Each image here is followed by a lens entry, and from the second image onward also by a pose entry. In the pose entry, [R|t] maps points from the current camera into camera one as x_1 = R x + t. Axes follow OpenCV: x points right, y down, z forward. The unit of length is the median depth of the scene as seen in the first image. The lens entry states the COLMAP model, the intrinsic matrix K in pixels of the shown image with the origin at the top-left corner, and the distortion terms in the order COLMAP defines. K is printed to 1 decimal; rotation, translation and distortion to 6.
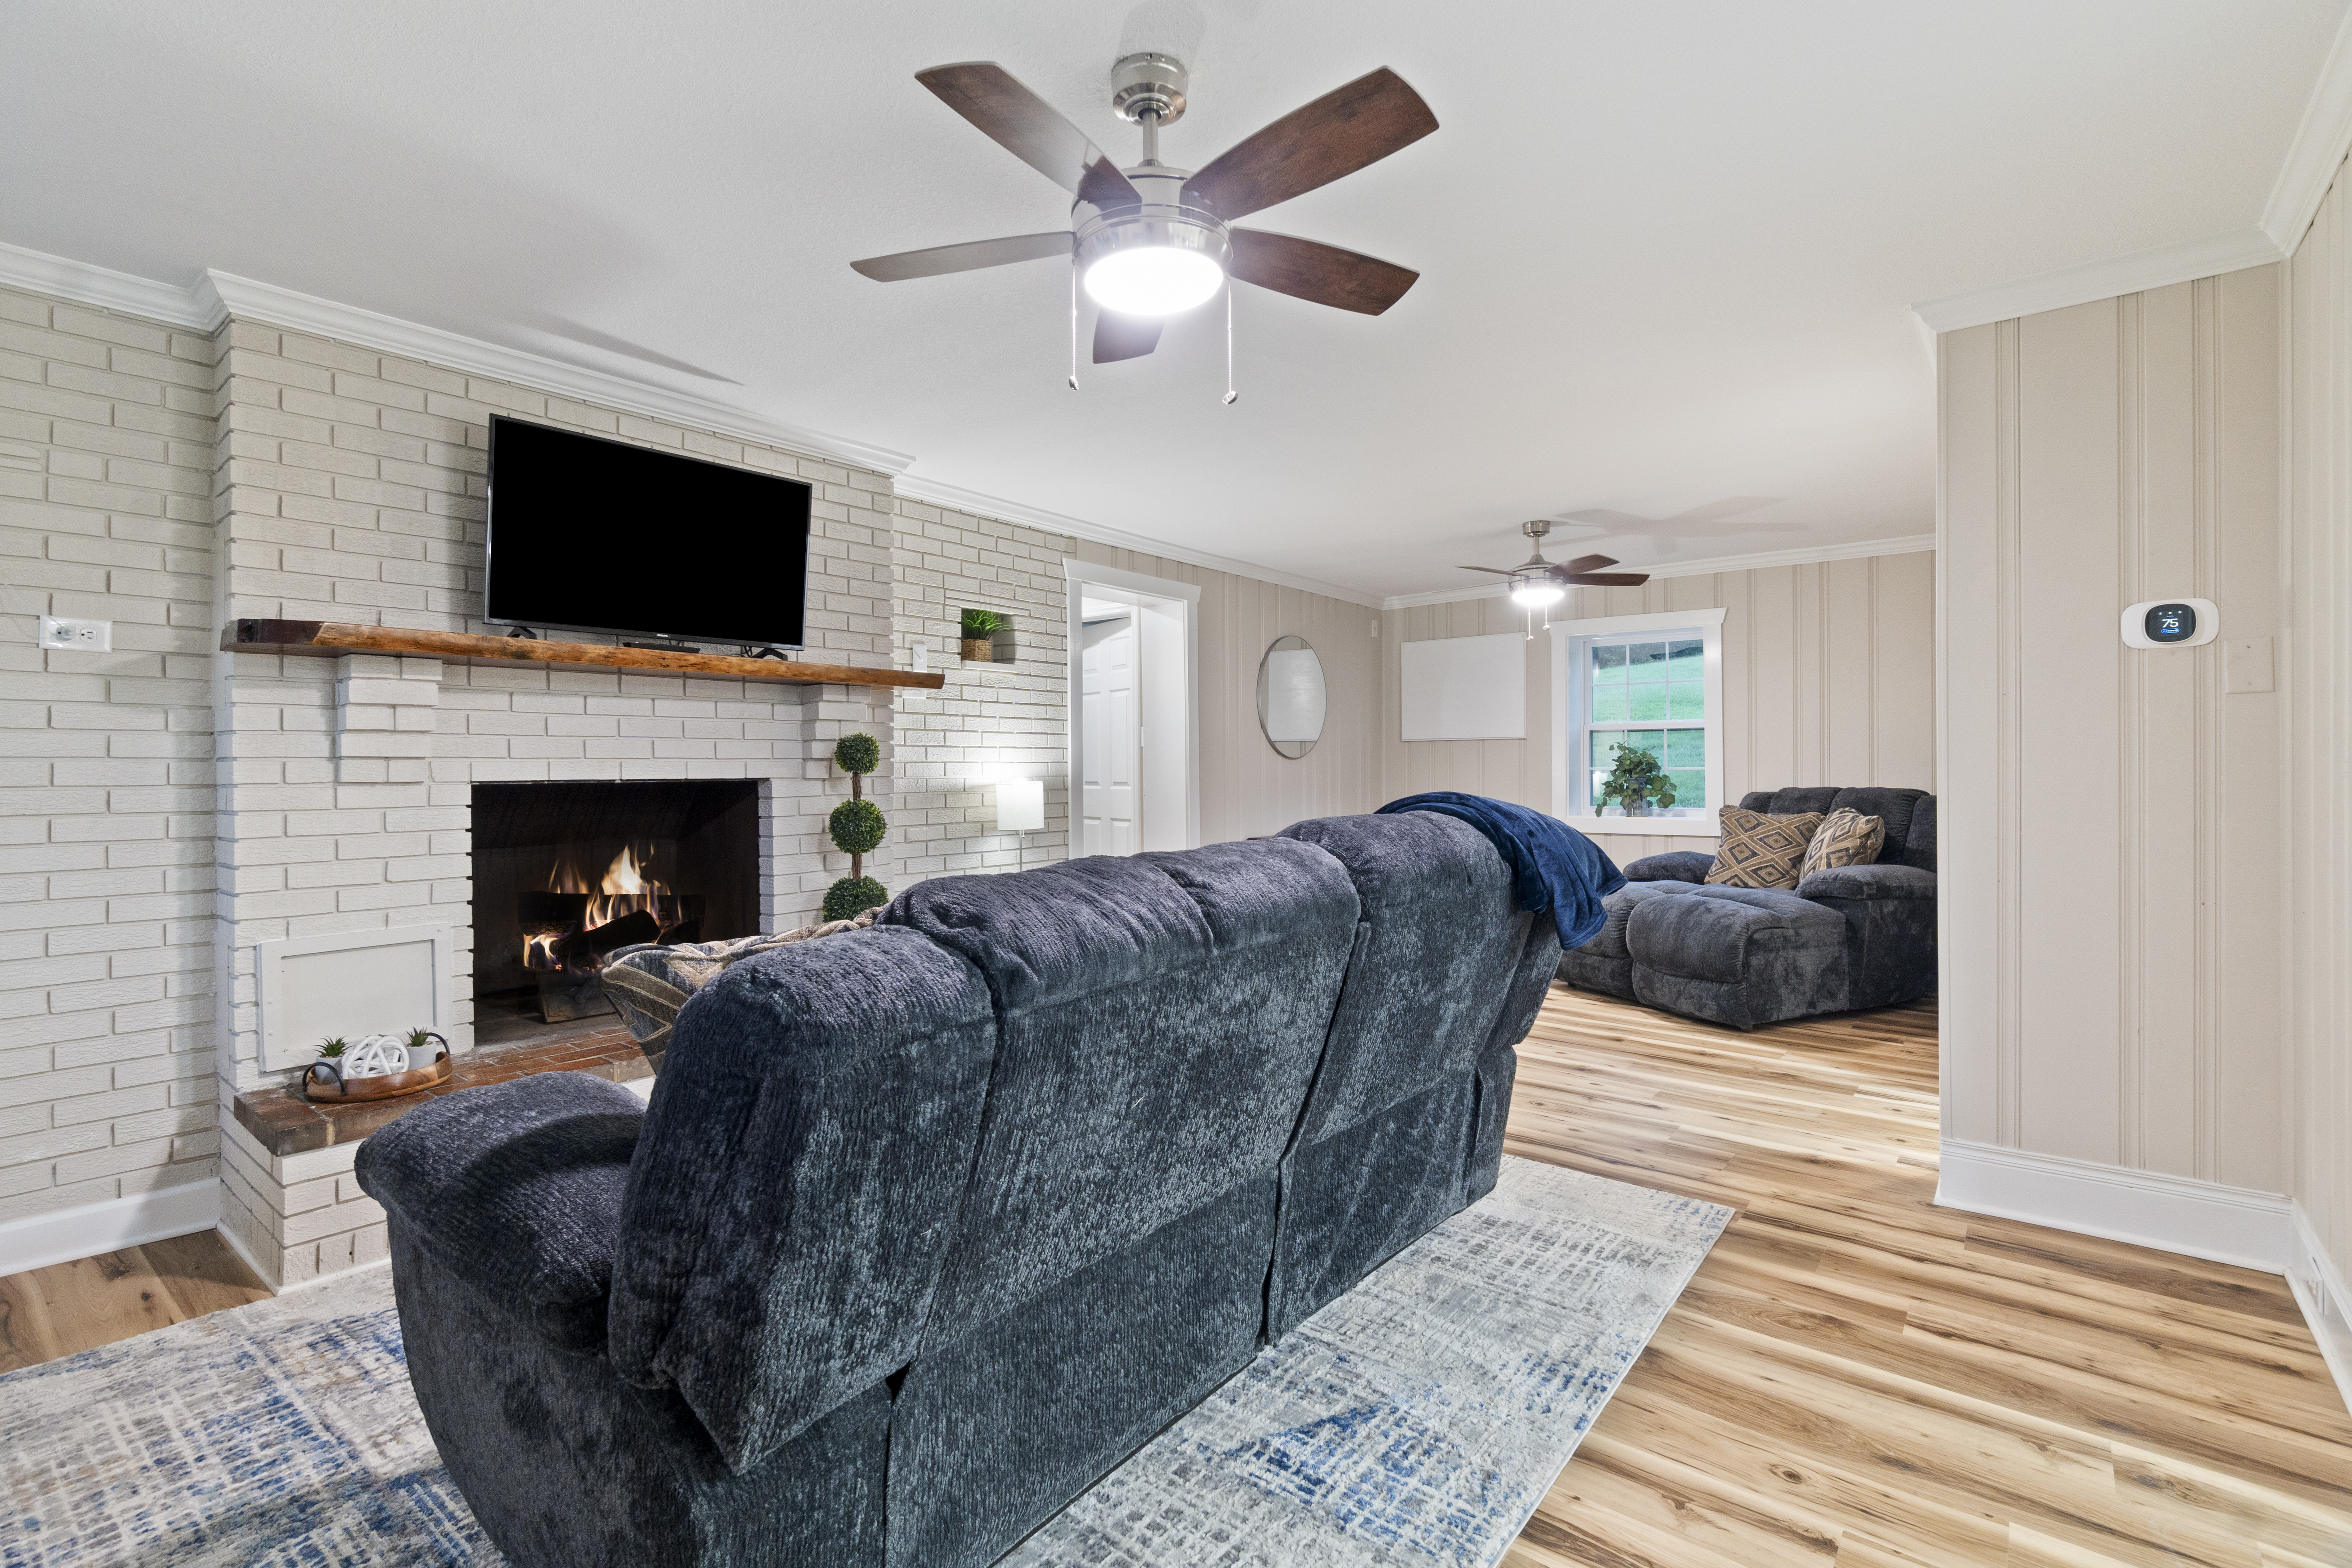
lens RADIAL K [[1103.3, 0, 1171.5], [0, 1103.3, 785.4], [0, 0, 1]] dist [-0.011478, 0.002088]
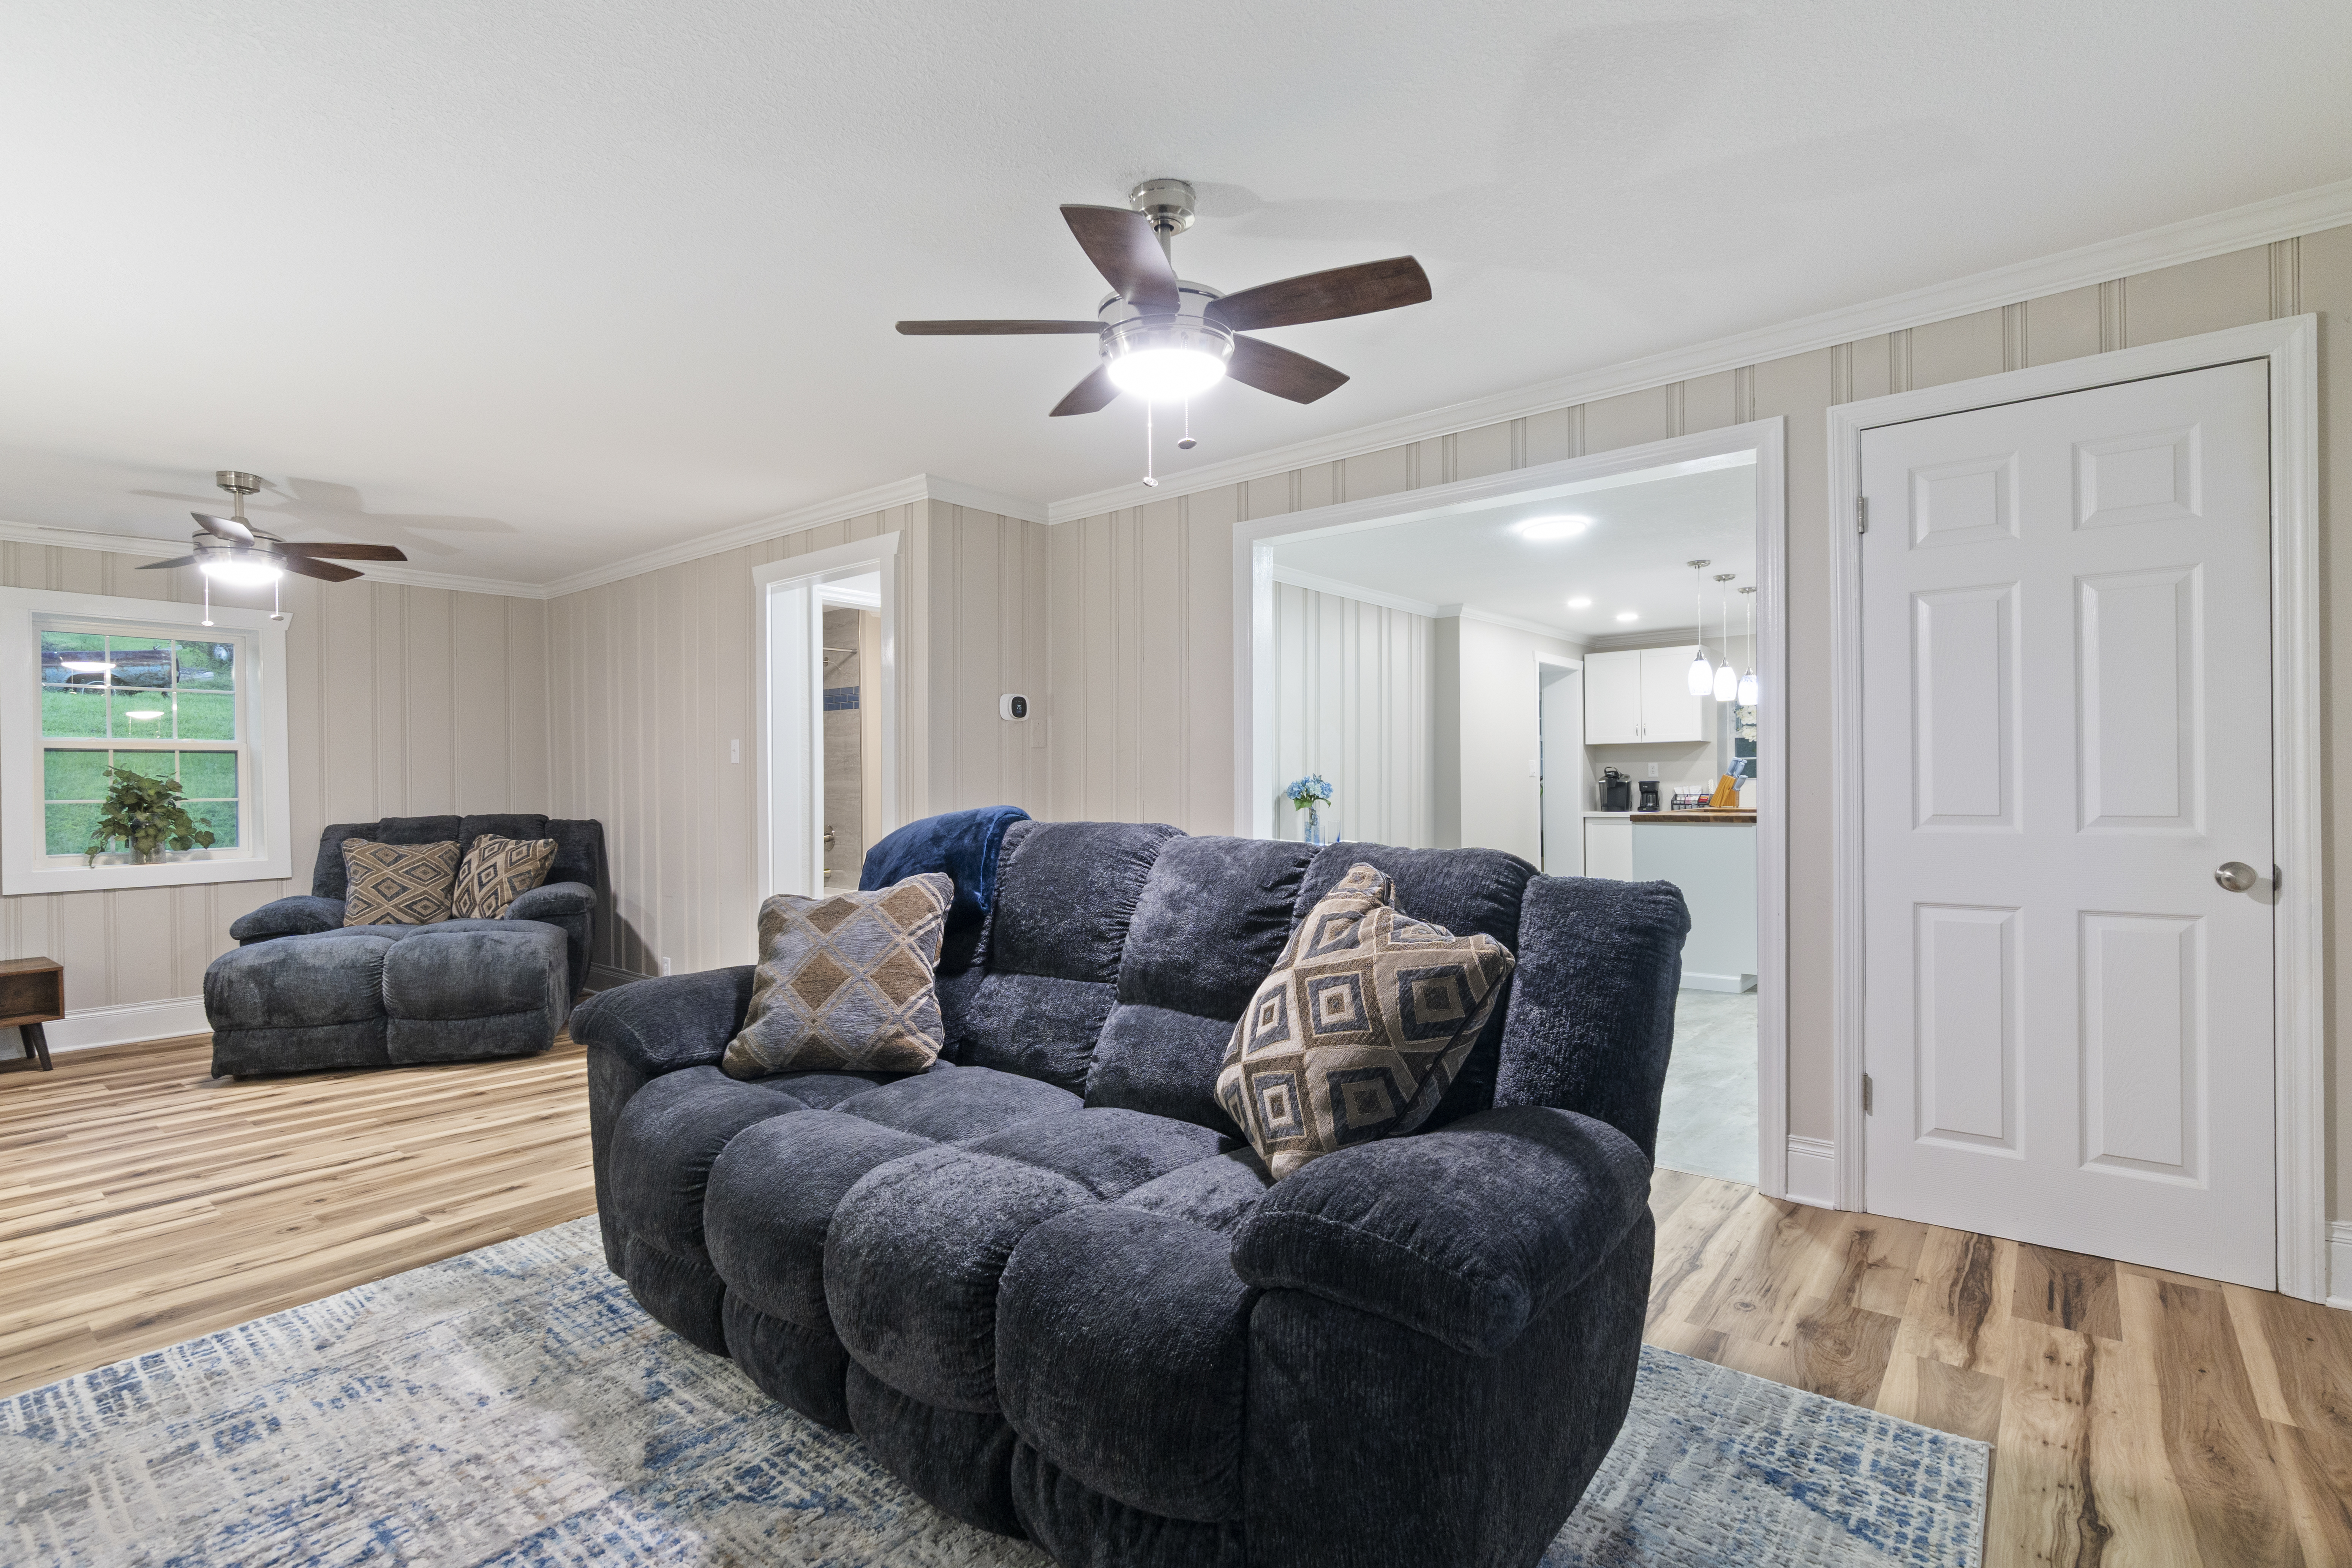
lens RADIAL K [[1103.3, 0, 1191.0], [0, 1103.3, 798.1], [0, 0, 1]] dist [-0.011478, 0.002088]
pose [[0.004110, -0.012682, 0.999911, -0.592203], [0.028196, 0.999523, 0.012561, -0.010636], [-0.999594, 0.028141, 0.004466, 0.486512]]
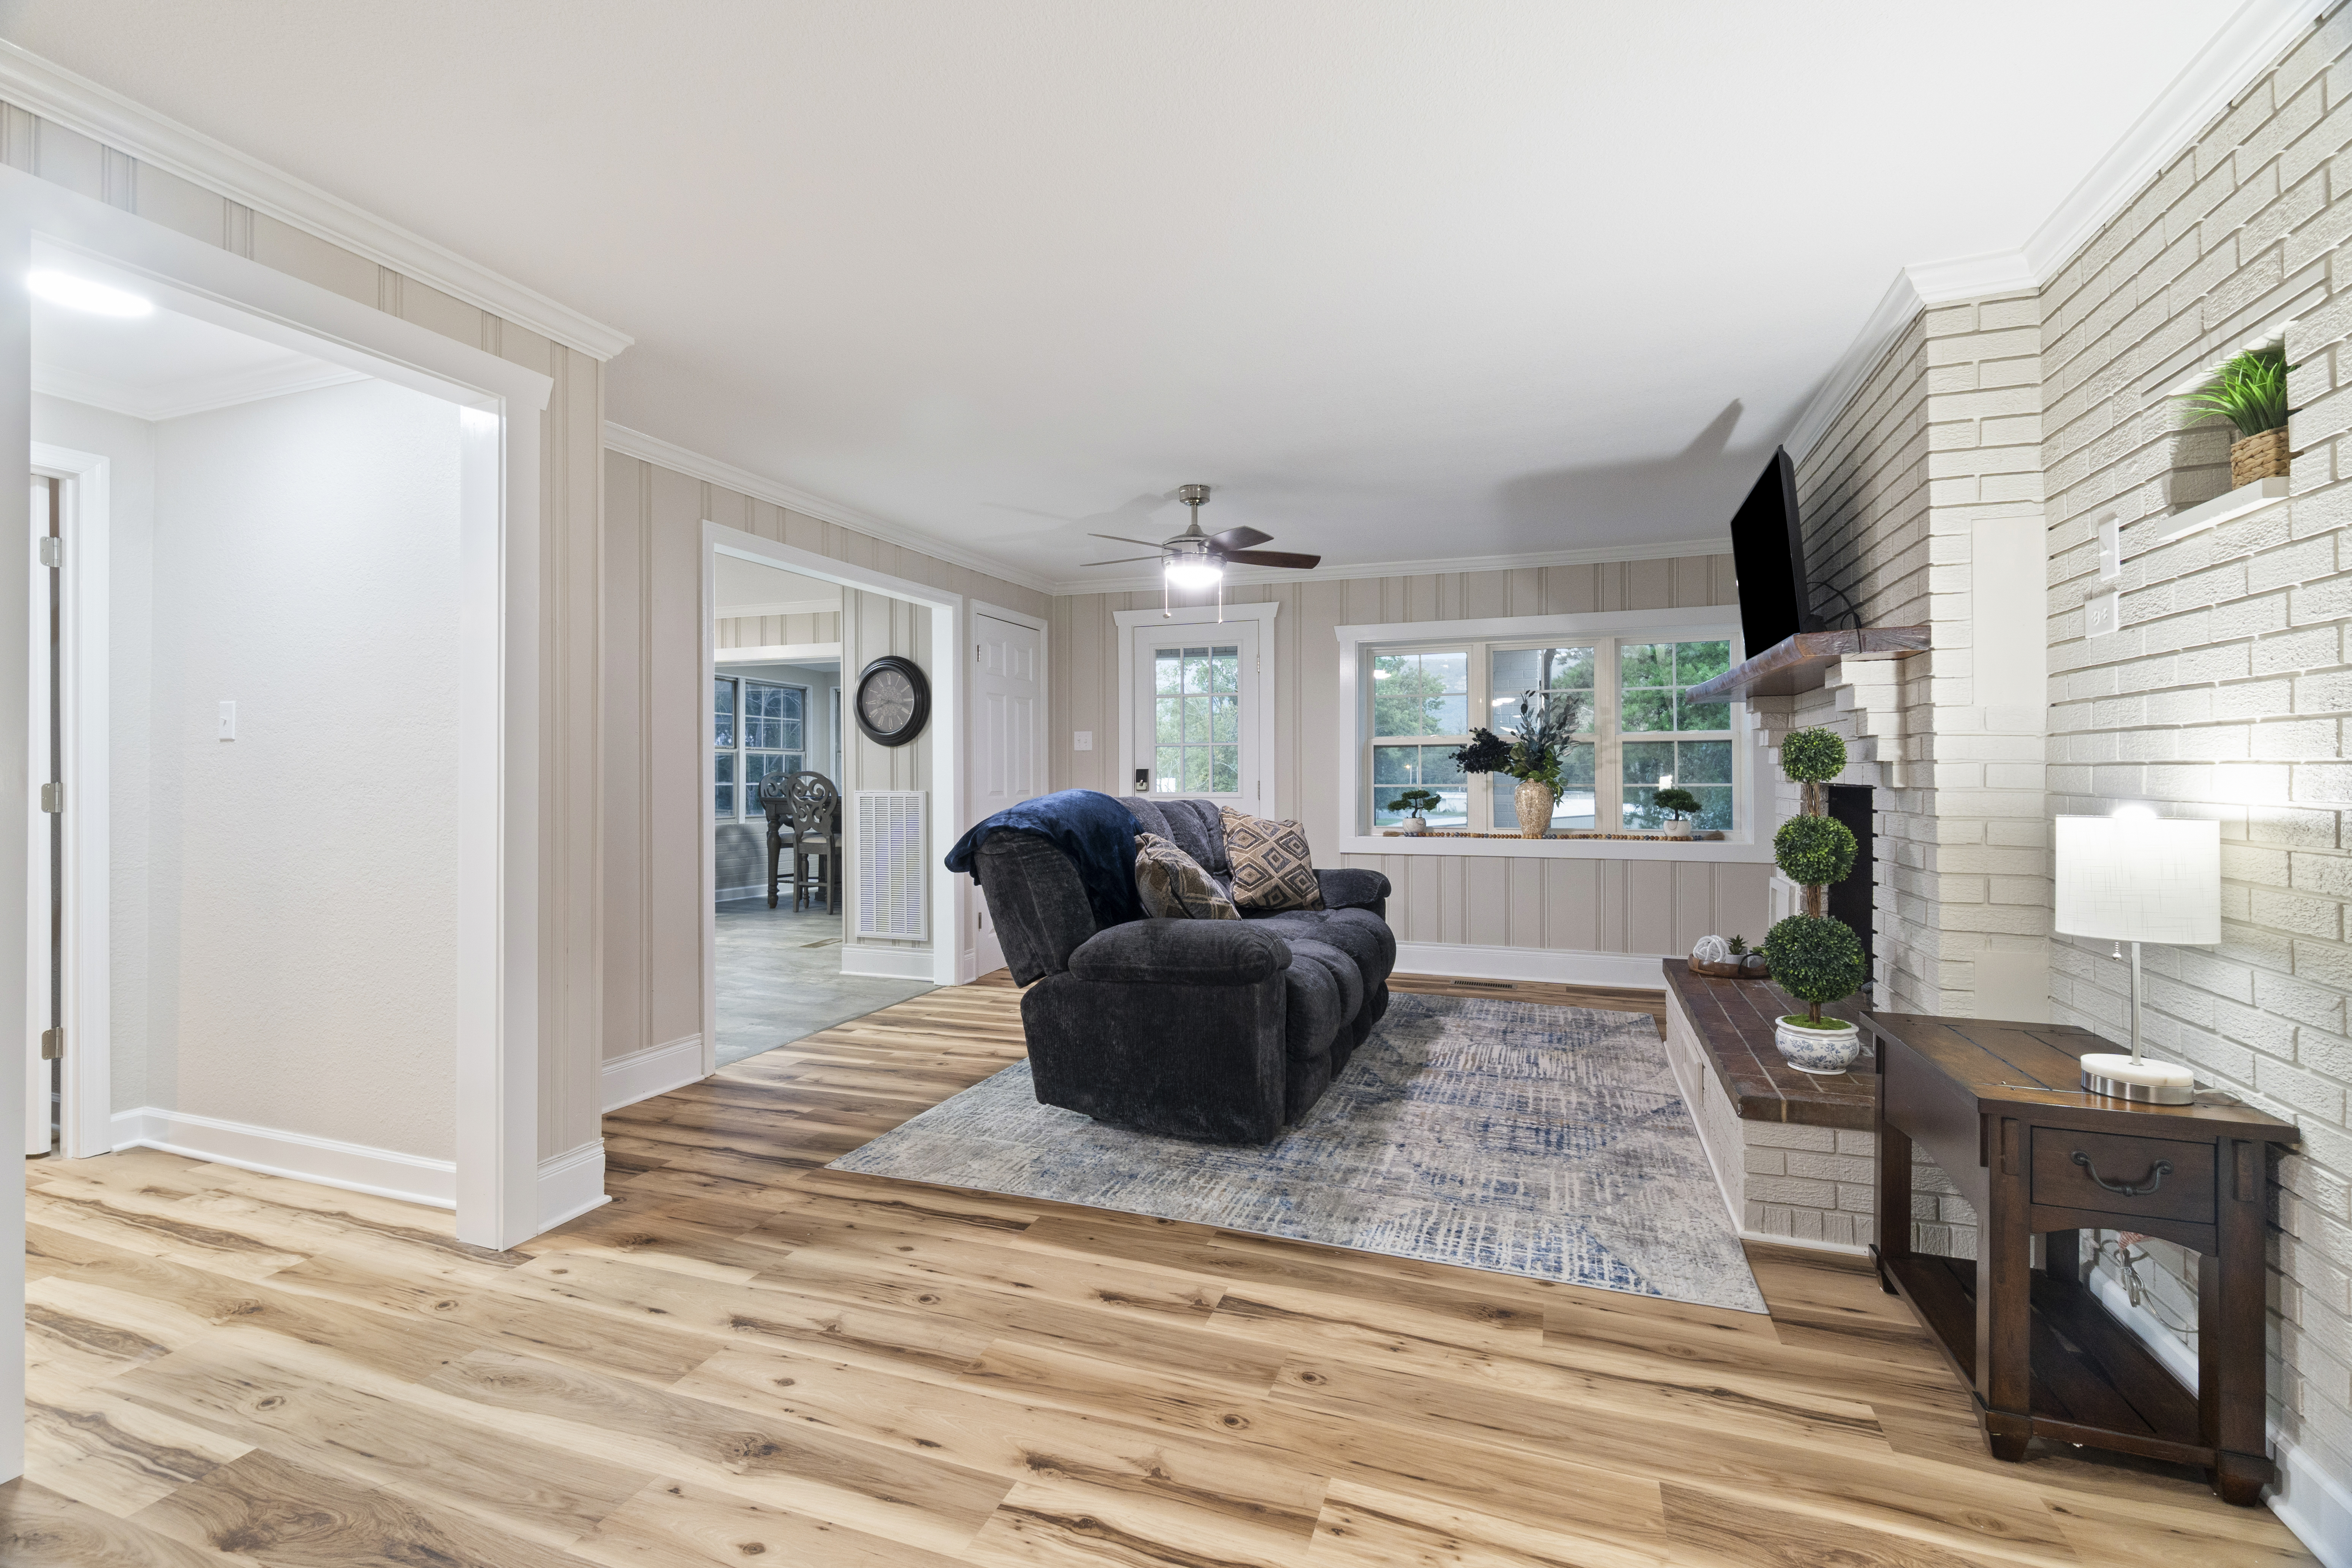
lens RADIAL K [[1039.8, 0, 1161.4], [0, 1039.8, 770.0], [0, 0, 1]] dist [-0.021158, 0.000584]
pose [[-0.951674, -0.002074, -0.307103, 0.378594], [-0.006101, 0.999908, 0.012154, -0.030273], [0.307049, 0.013441, -0.951599, 1.573521]]
